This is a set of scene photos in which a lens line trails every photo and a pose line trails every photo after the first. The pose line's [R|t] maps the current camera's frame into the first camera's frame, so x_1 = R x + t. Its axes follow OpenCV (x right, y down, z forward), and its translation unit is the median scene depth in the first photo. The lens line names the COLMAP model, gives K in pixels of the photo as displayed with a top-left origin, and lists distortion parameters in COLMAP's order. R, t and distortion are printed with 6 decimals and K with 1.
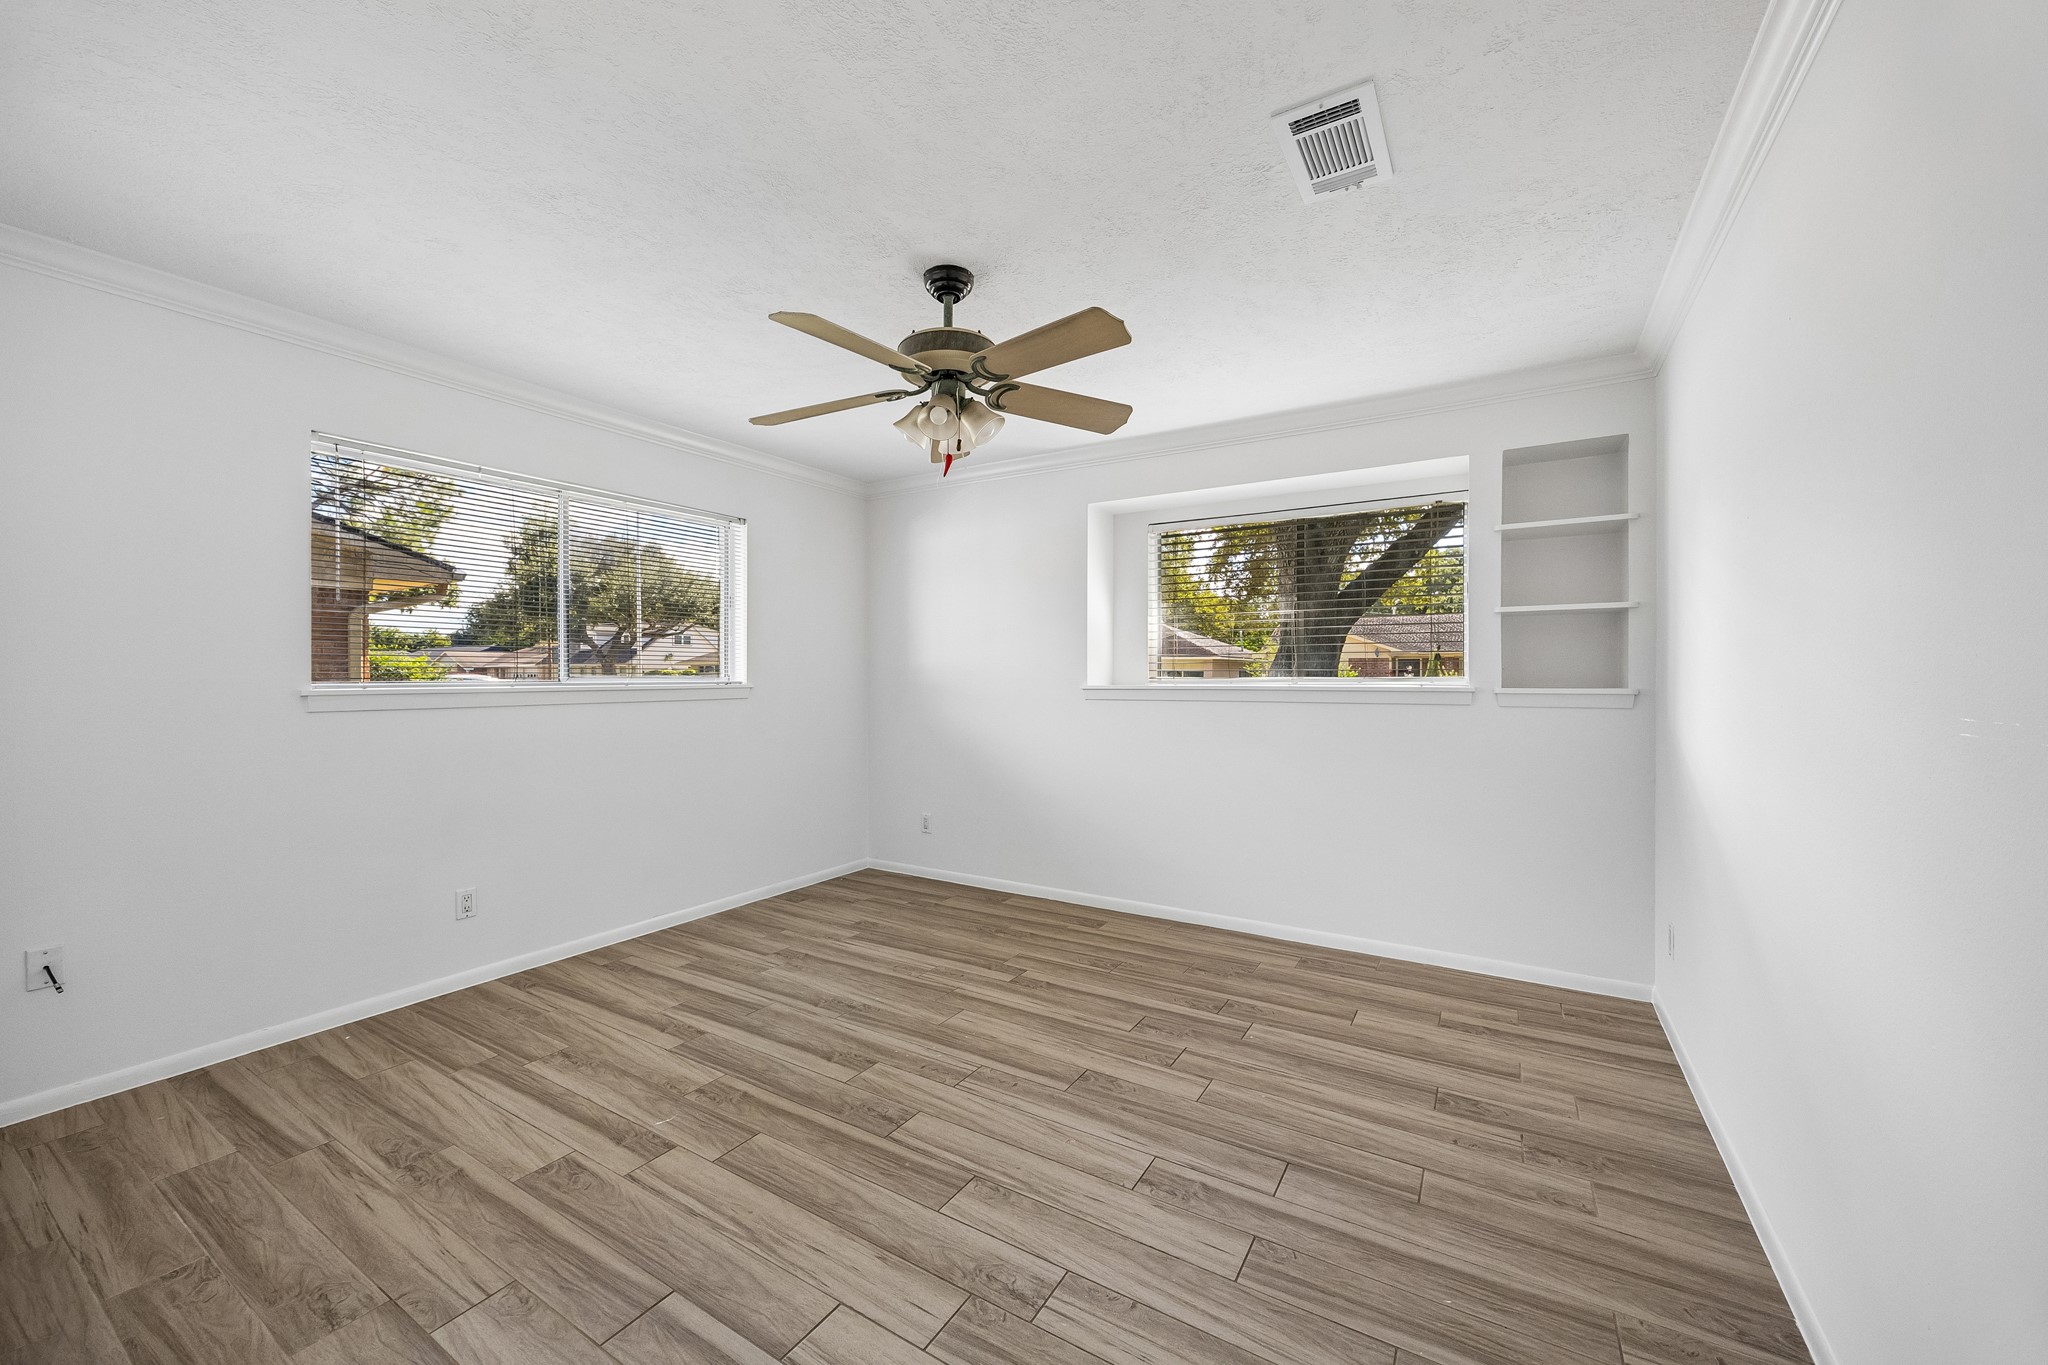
lens RADIAL K [[787.9, 0, 1019.8], [0, 787.9, 678.7], [0, 0, 1]] dist [-0.003107, -0.000366]
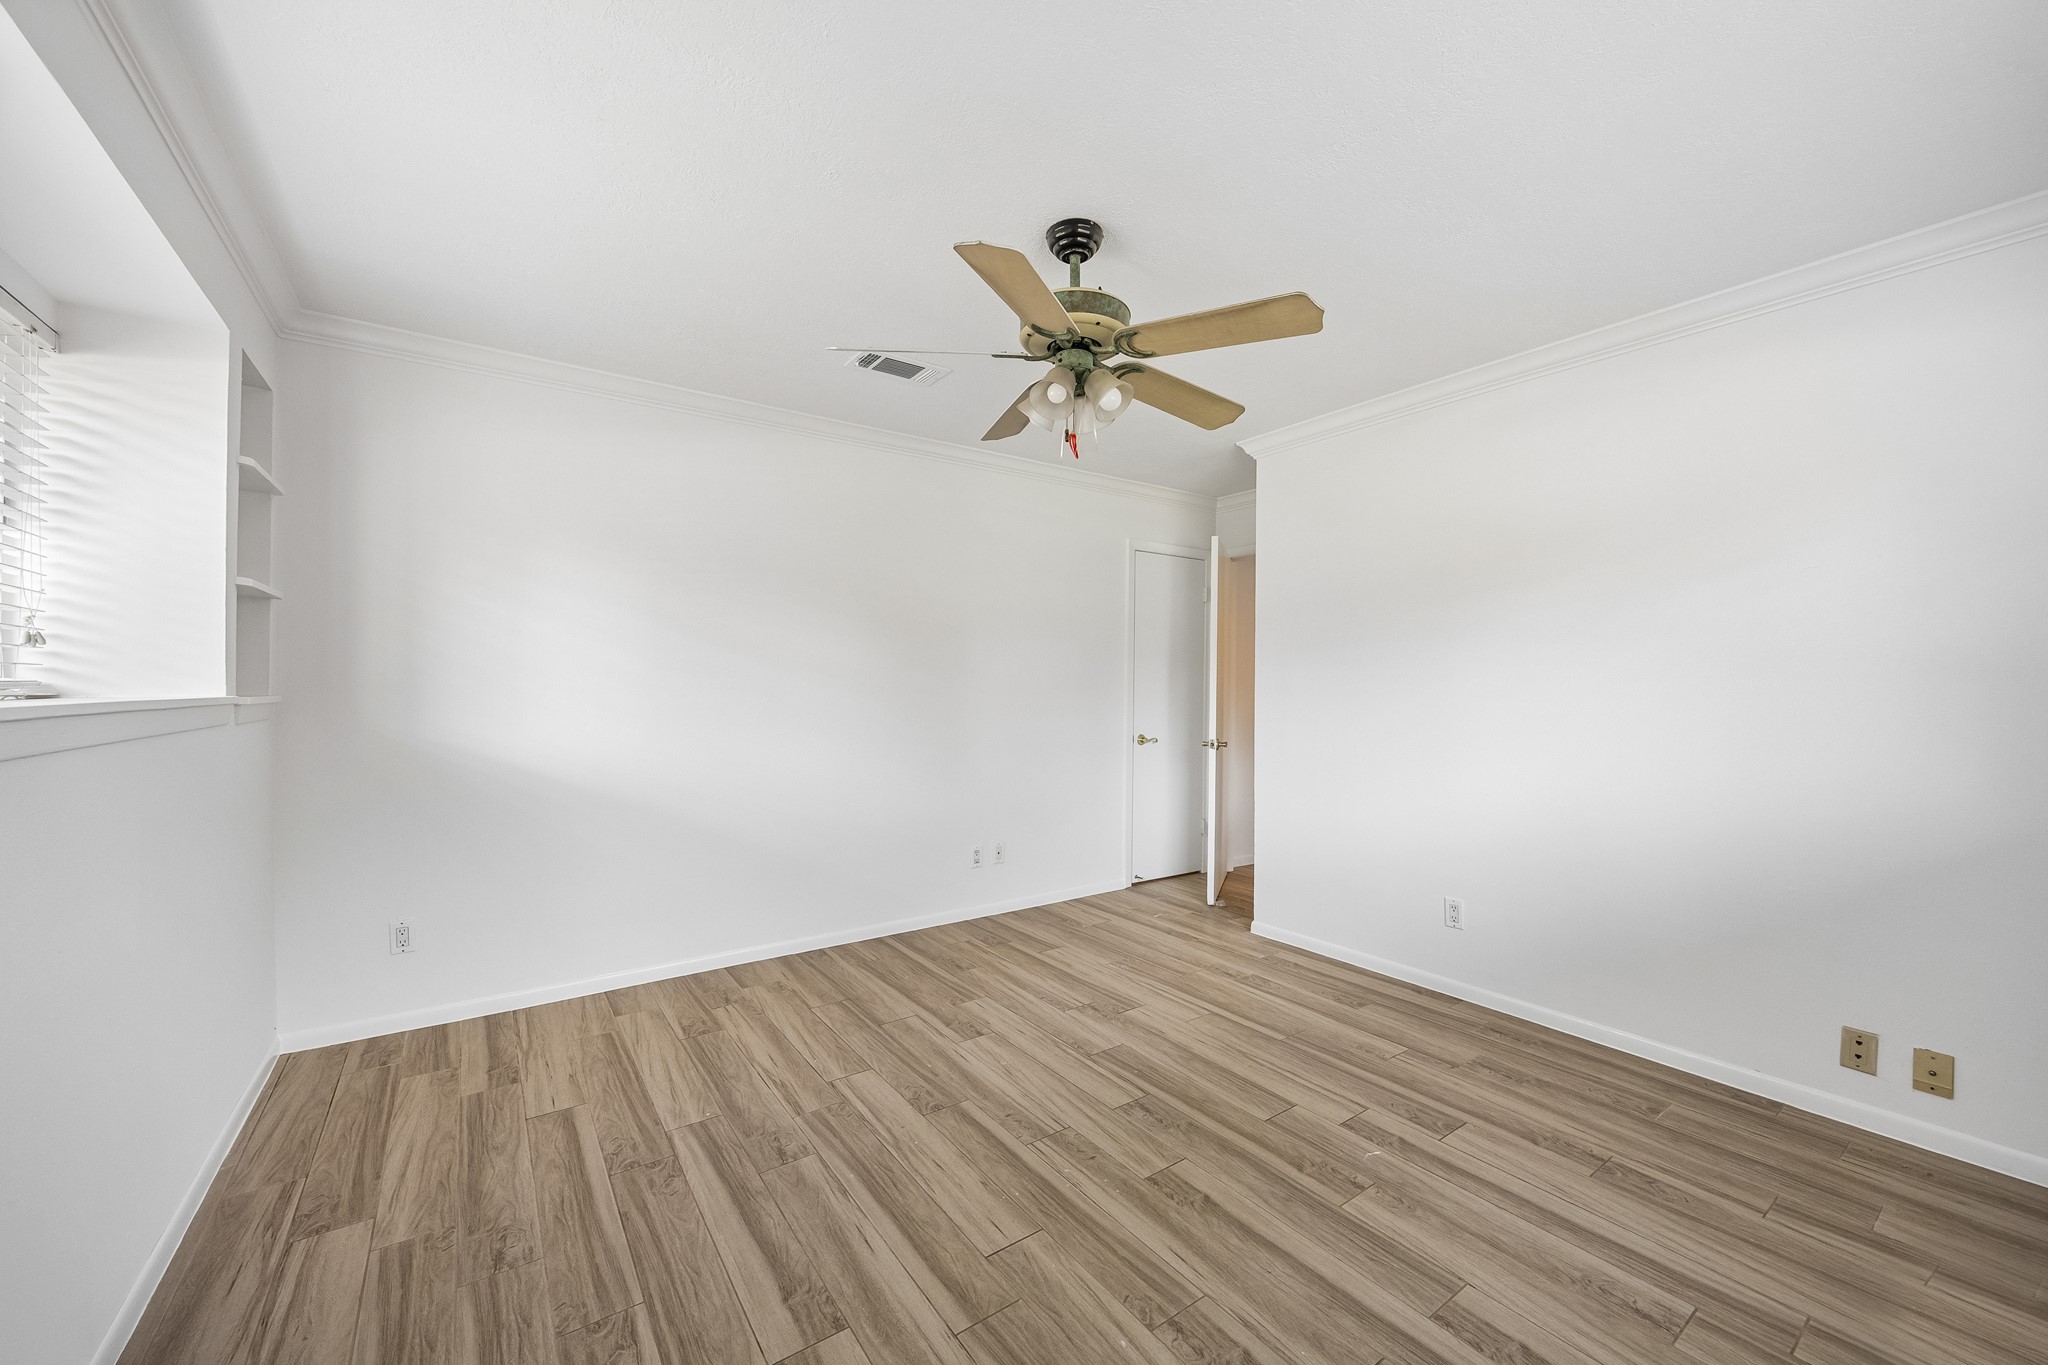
lens RADIAL K [[787.9, 0, 1026.4], [0, 787.9, 684.5], [0, 0, 1]] dist [-0.003107, -0.000366]
pose [[-0.917534, 0.000482, 0.397658, -0.422897], [-0.000900, 0.999994, -0.003290, -0.005666], [-0.397657, -0.003377, -0.917528, 1.944853]]
